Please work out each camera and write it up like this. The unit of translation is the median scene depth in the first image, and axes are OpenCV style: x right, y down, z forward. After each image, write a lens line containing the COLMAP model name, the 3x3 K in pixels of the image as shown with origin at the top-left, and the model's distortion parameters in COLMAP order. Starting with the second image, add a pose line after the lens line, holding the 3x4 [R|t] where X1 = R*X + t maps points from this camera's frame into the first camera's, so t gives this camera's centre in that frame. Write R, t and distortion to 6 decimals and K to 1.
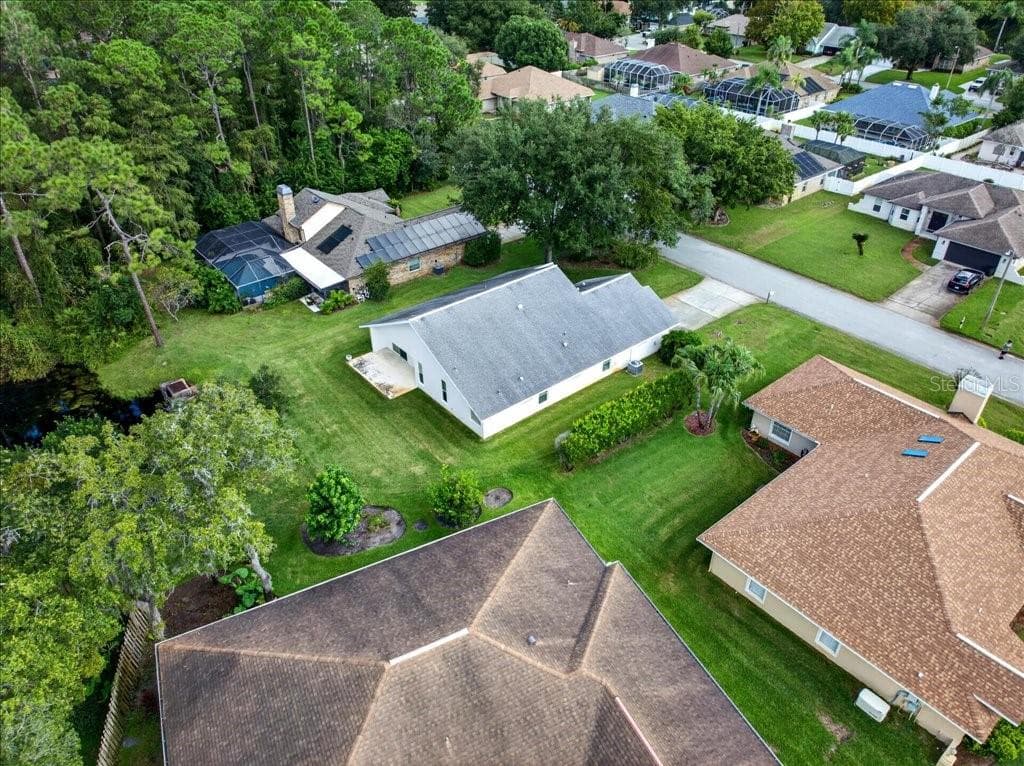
lens RADIAL K [[696.9, 0, 516.6], [0, 696.9, 377.9], [0, 0, 1]] dist [-0.004360, 0.004924]
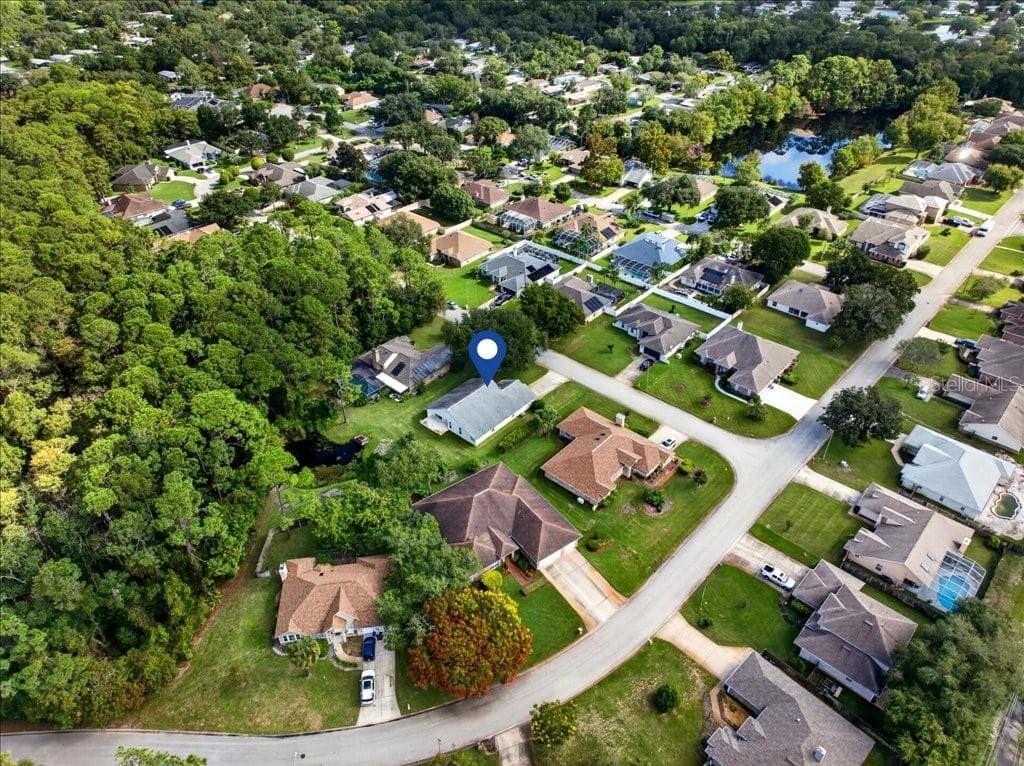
lens RADIAL K [[696.9, 0, 514.7], [0, 696.9, 380.1], [0, 0, 1]] dist [-0.004360, 0.004924]
pose [[0.987863, -0.089829, 0.126714, -0.178364], [0.086263, 0.995714, 0.033361, -0.214889], [-0.129168, -0.022025, 0.991378, -1.538238]]
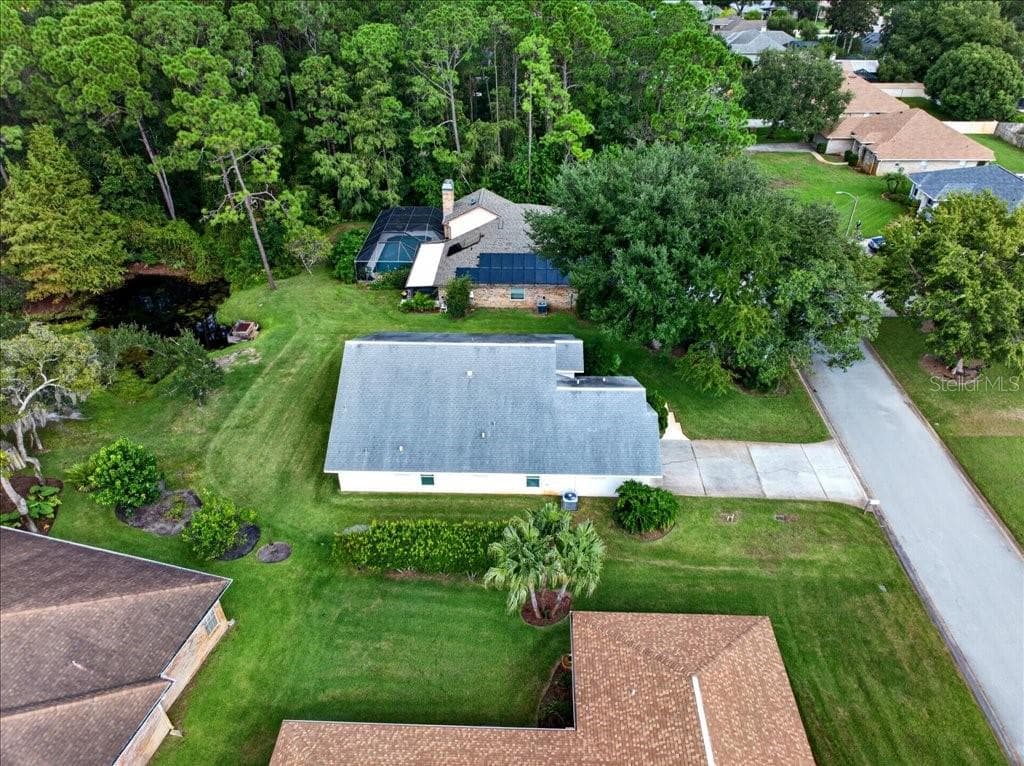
lens RADIAL K [[696.9, 0, 514.8], [0, 696.9, 380.1], [0, 0, 1]] dist [-0.004360, 0.004924]
pose [[0.749148, 0.376512, -0.544992, 0.416696], [-0.372420, 0.919807, 0.123527, -0.178266], [0.547796, 0.110426, 0.829292, 0.256506]]
